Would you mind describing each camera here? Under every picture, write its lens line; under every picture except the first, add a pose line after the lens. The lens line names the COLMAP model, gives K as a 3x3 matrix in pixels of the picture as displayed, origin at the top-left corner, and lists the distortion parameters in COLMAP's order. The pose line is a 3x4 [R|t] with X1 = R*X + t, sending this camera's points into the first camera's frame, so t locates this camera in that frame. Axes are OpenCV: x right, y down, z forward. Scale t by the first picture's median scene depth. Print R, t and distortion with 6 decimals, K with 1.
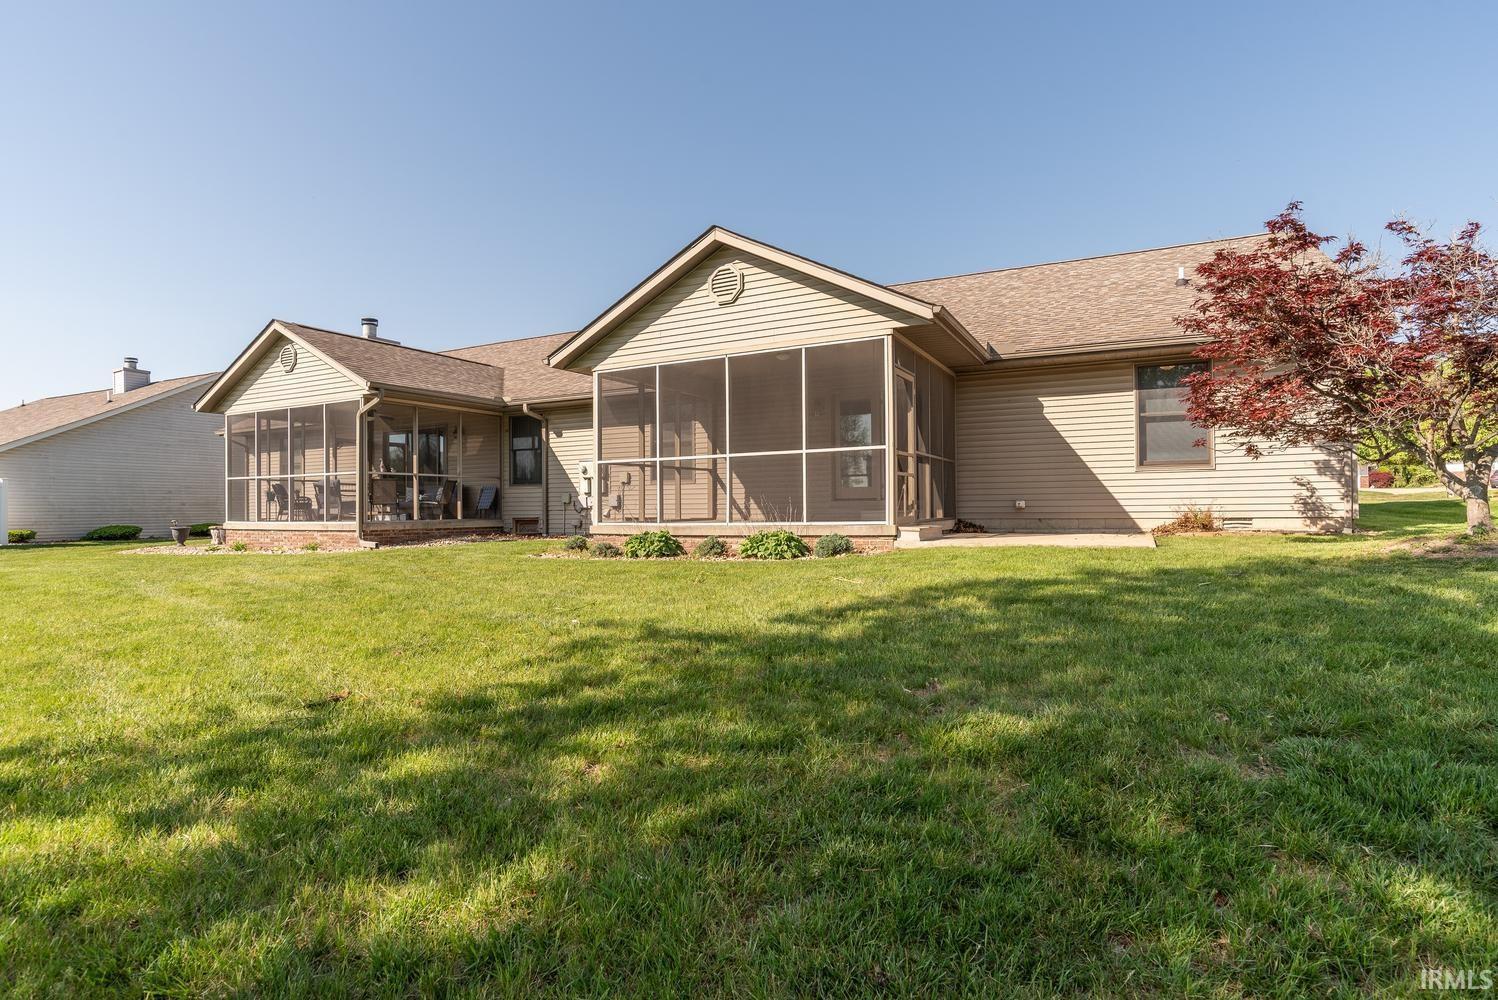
lens RADIAL K [[772.6, 0, 762.5], [0, 772.6, 507.5], [0, 0, 1]] dist [-0.053875, 0.022726]
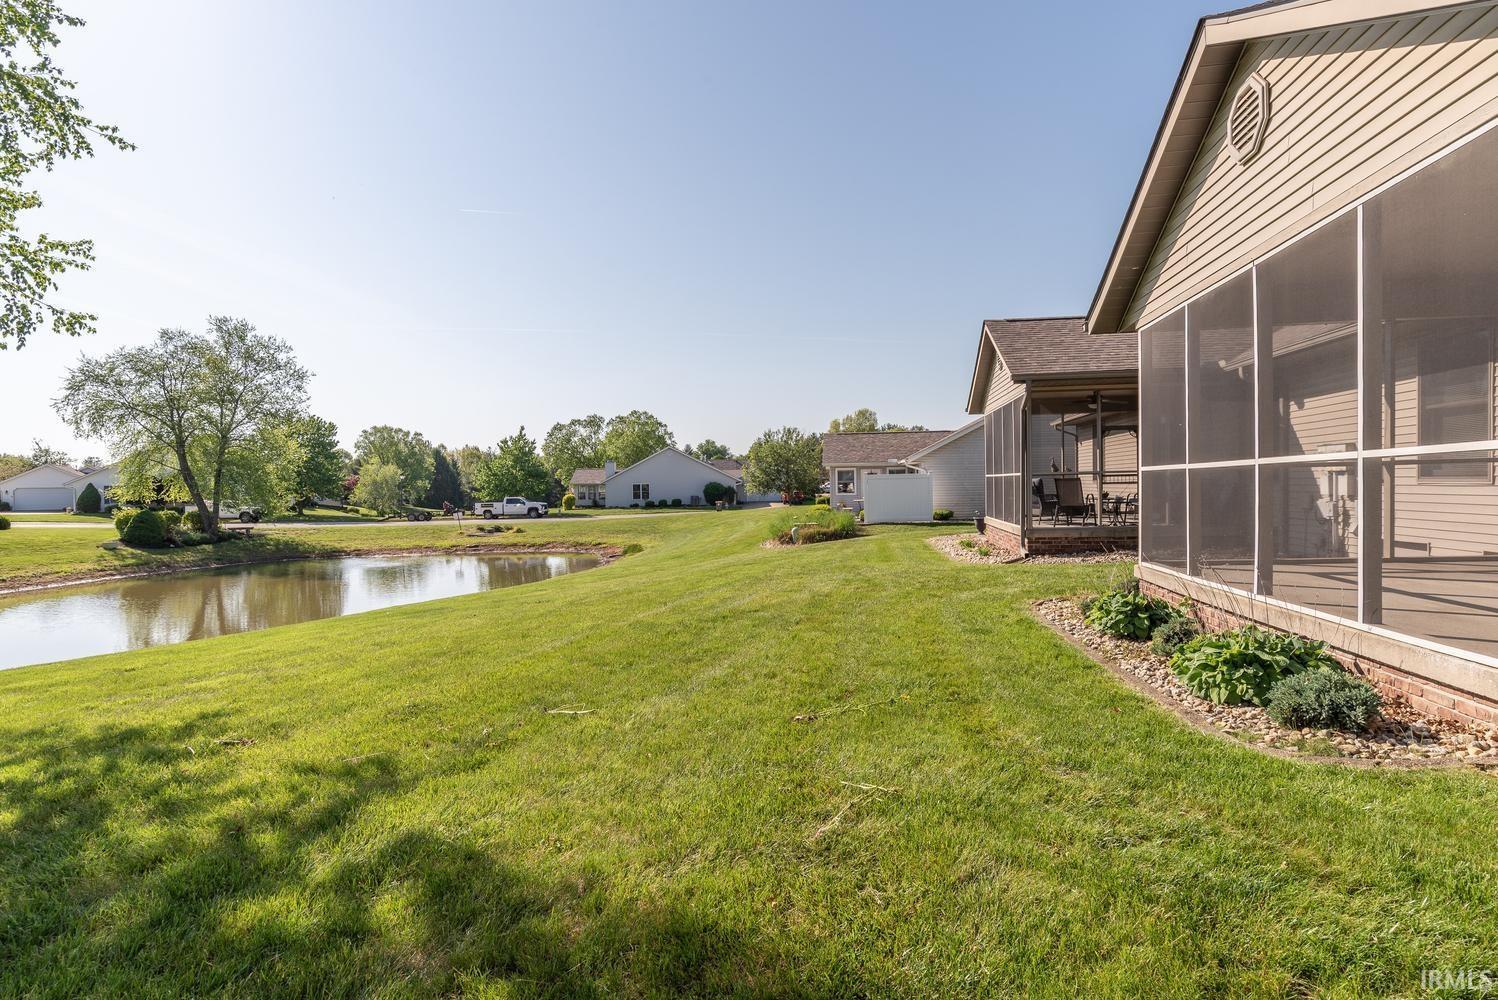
lens RADIAL K [[772.6, 0, 747.3], [0, 772.6, 502.5], [0, 0, 1]] dist [-0.053875, 0.022726]
pose [[0.304545, 0.026022, -0.952142, 0.298244], [0.017277, 0.999311, 0.032837, -0.057214], [0.952341, -0.026450, 0.303886, 0.487820]]
